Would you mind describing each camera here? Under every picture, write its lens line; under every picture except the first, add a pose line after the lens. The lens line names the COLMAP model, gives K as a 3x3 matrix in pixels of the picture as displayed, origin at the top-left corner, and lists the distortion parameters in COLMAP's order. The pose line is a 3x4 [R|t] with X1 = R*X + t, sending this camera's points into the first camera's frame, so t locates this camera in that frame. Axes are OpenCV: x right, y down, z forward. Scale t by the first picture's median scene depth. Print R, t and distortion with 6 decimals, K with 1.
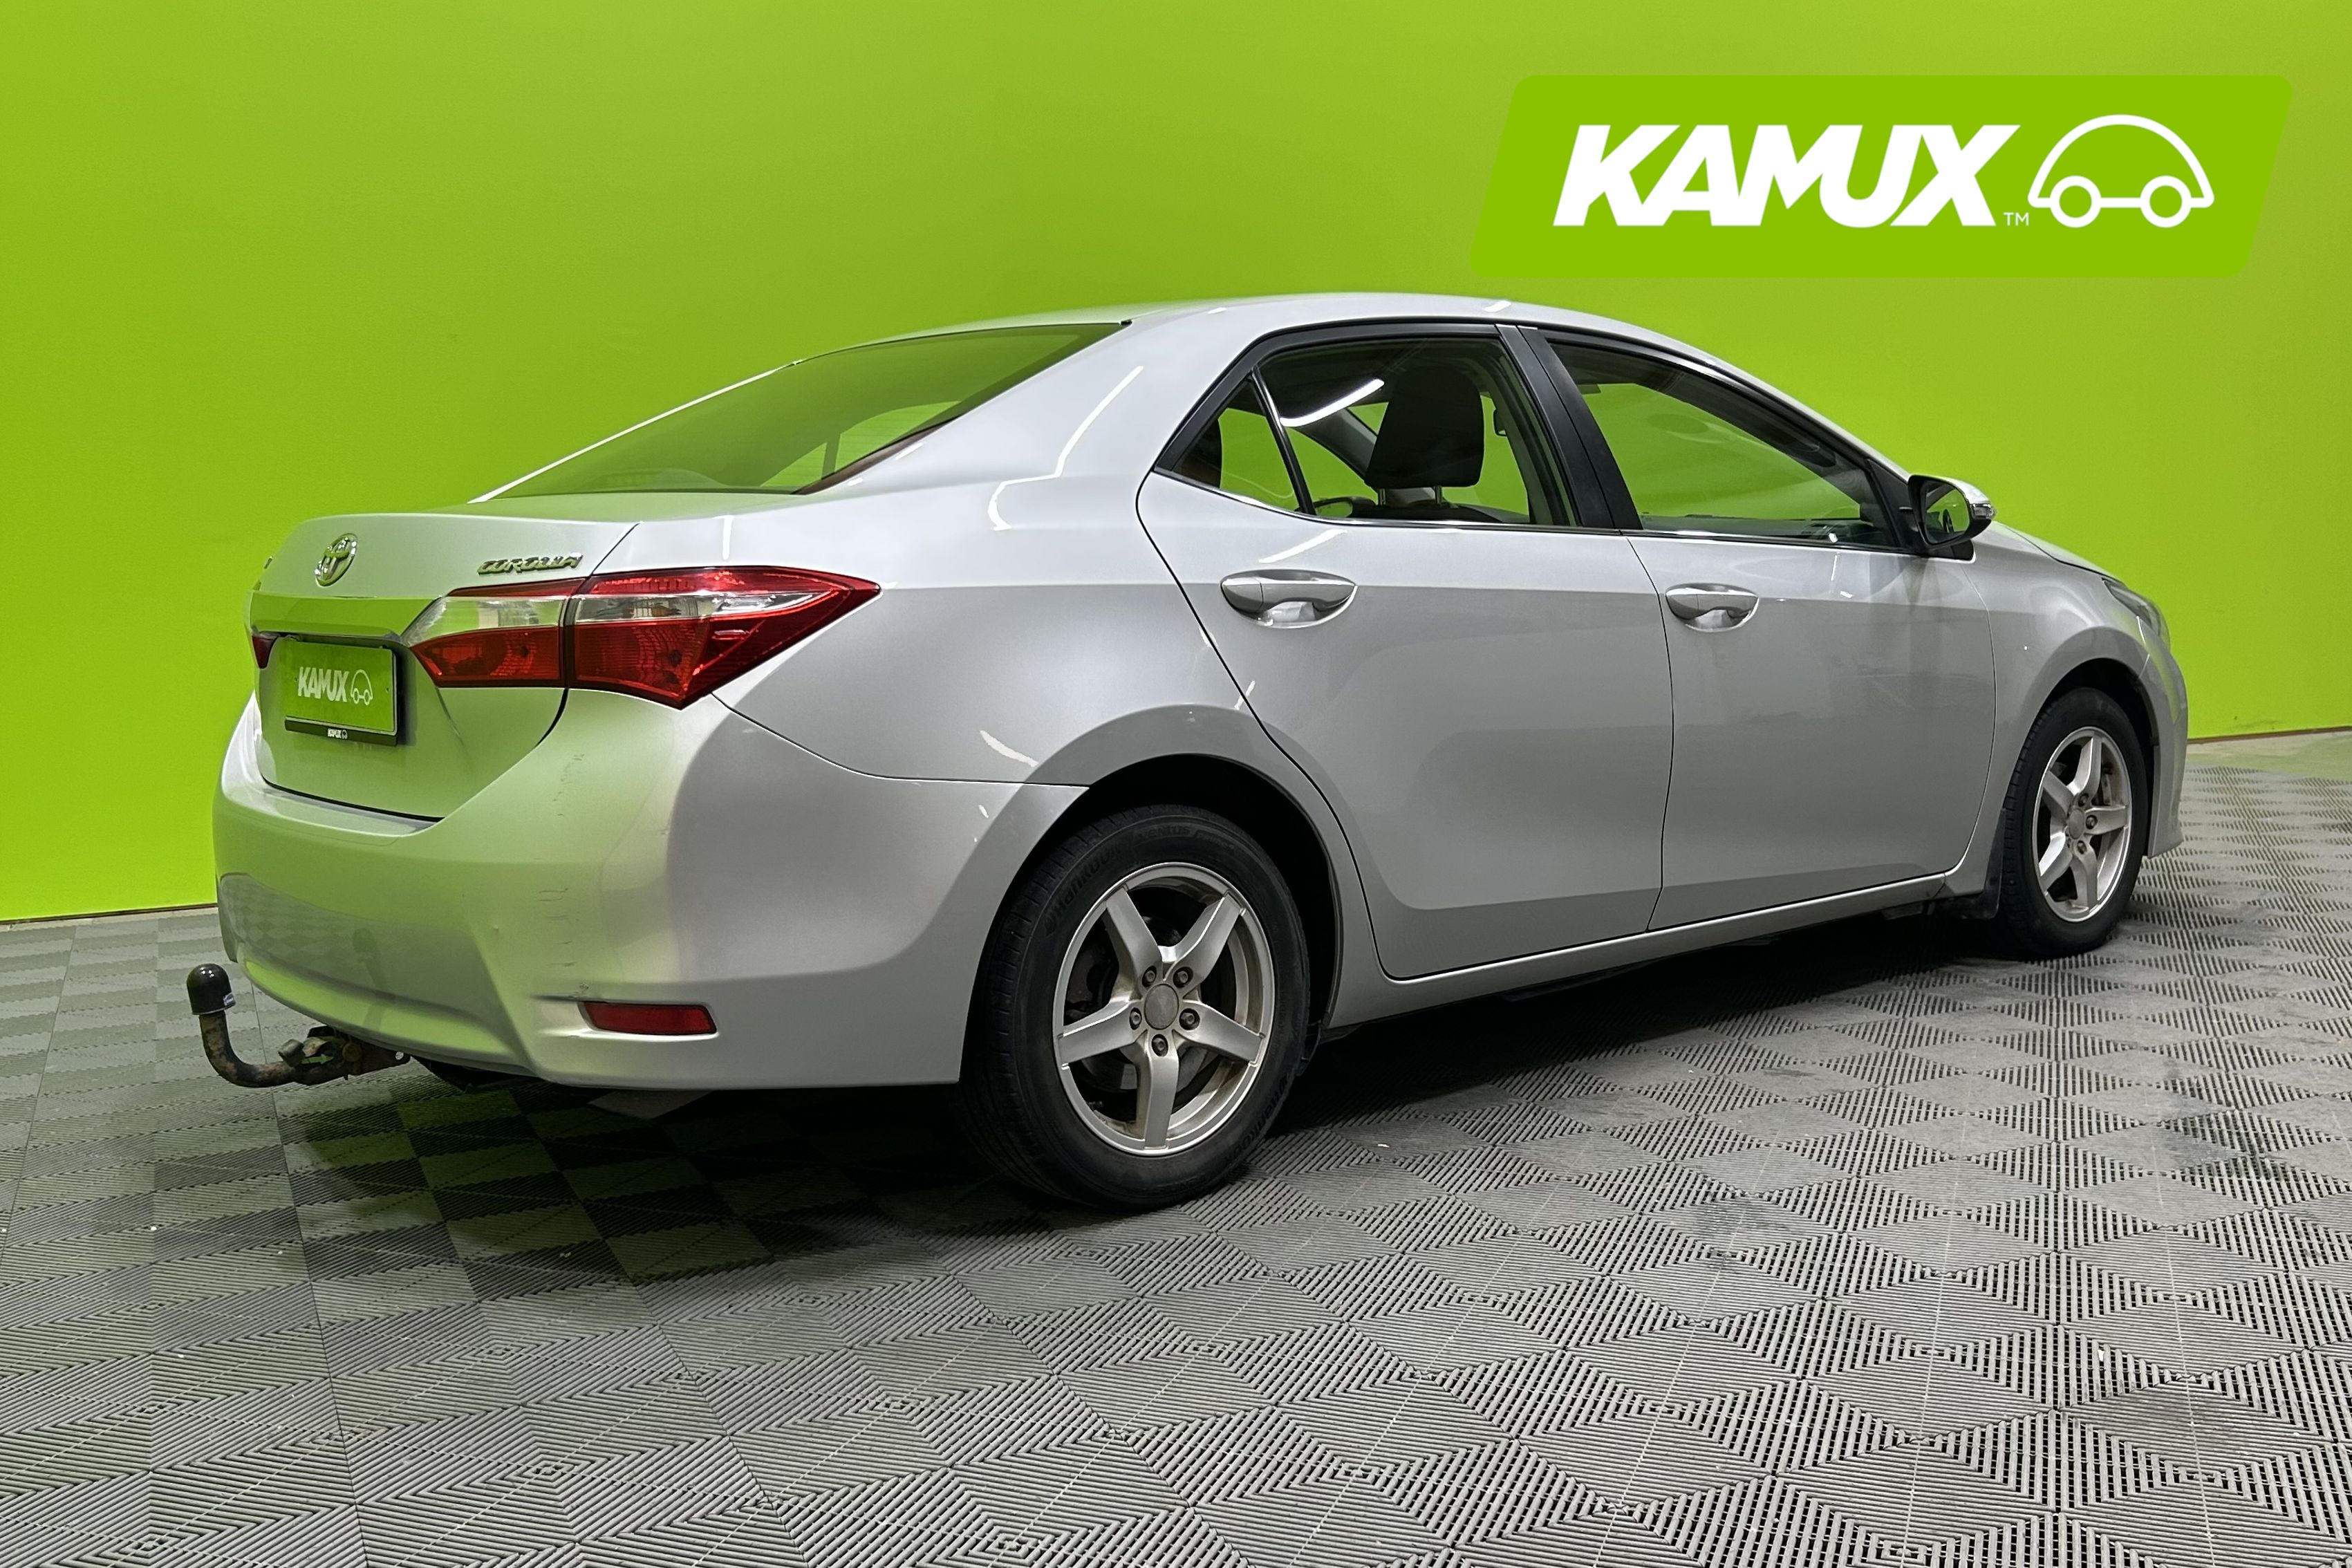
lens RADIAL K [[1965.3, 0, 1176.0], [0, 1965.3, 784.0], [0, 0, 1]] dist [0.014489, 0.000839]
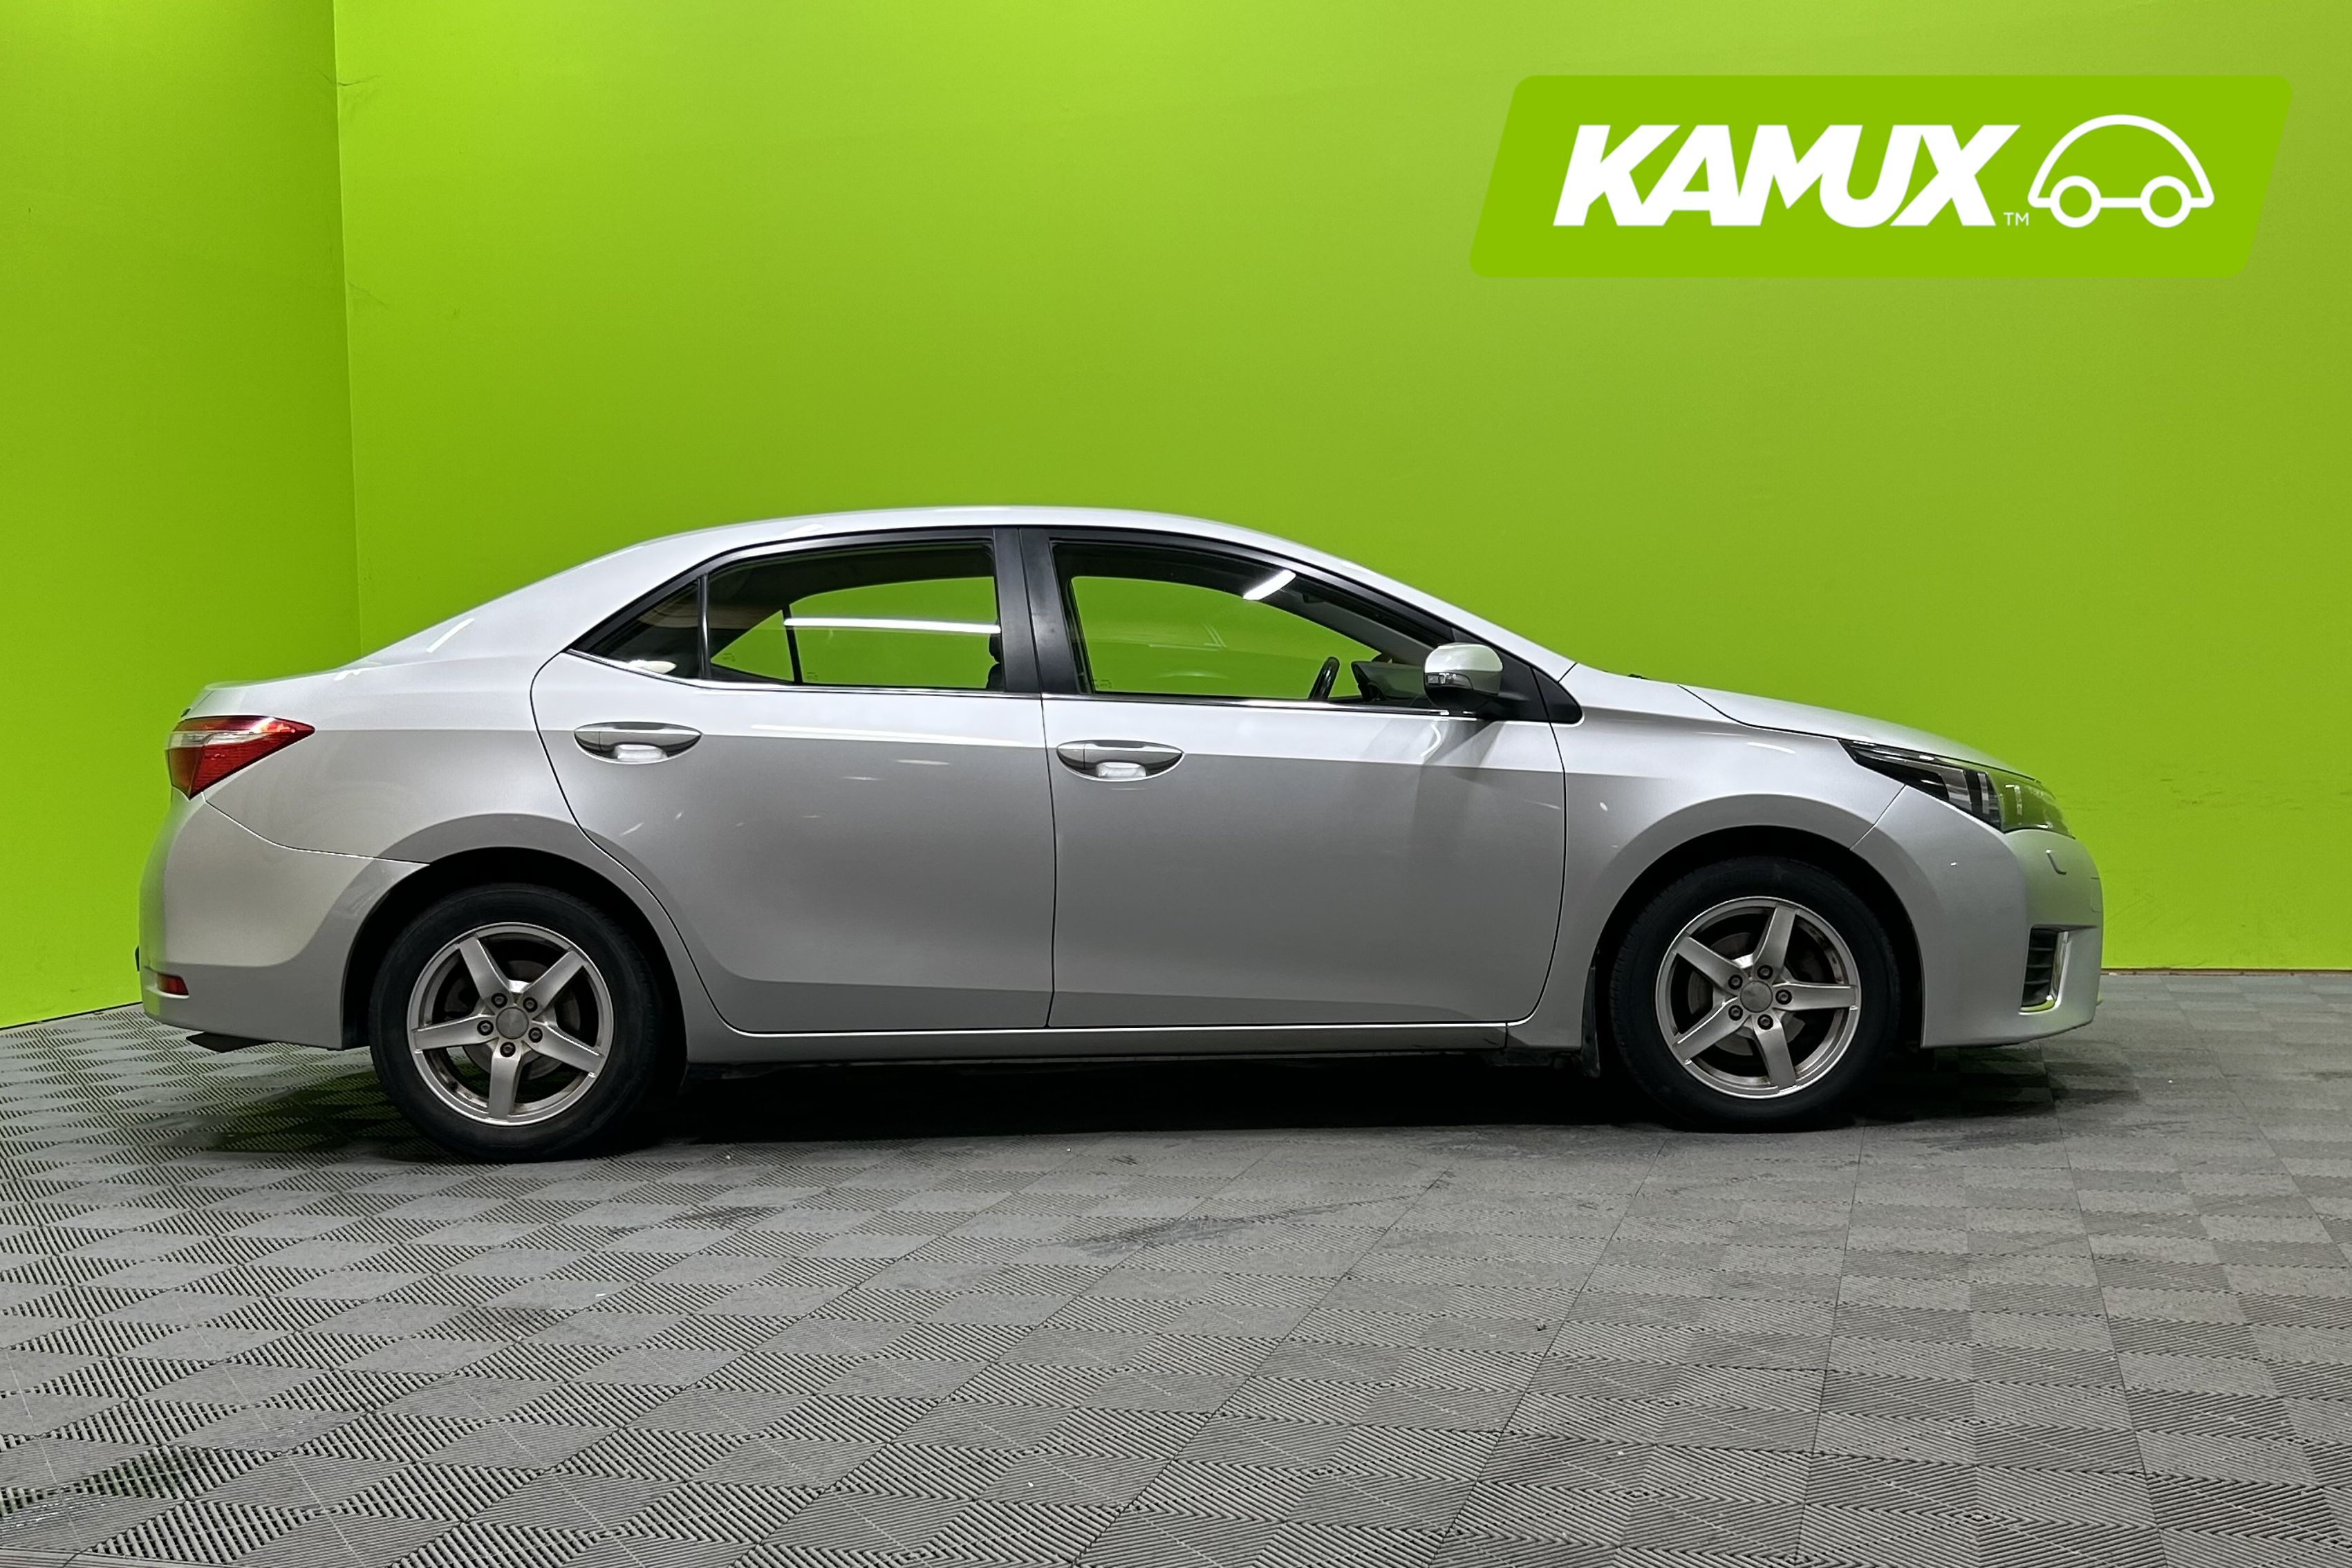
lens RADIAL K [[2097.2, 0, 1176.0], [0, 2097.2, 784.0], [0, 0, 1]] dist [-0.006747, -0.008481]
pose [[0.847756, 0.041752, -0.528740, 1.207928], [-0.072962, 0.996600, -0.038286, -0.037546], [0.525344, 0.071035, 0.847920, -0.055740]]
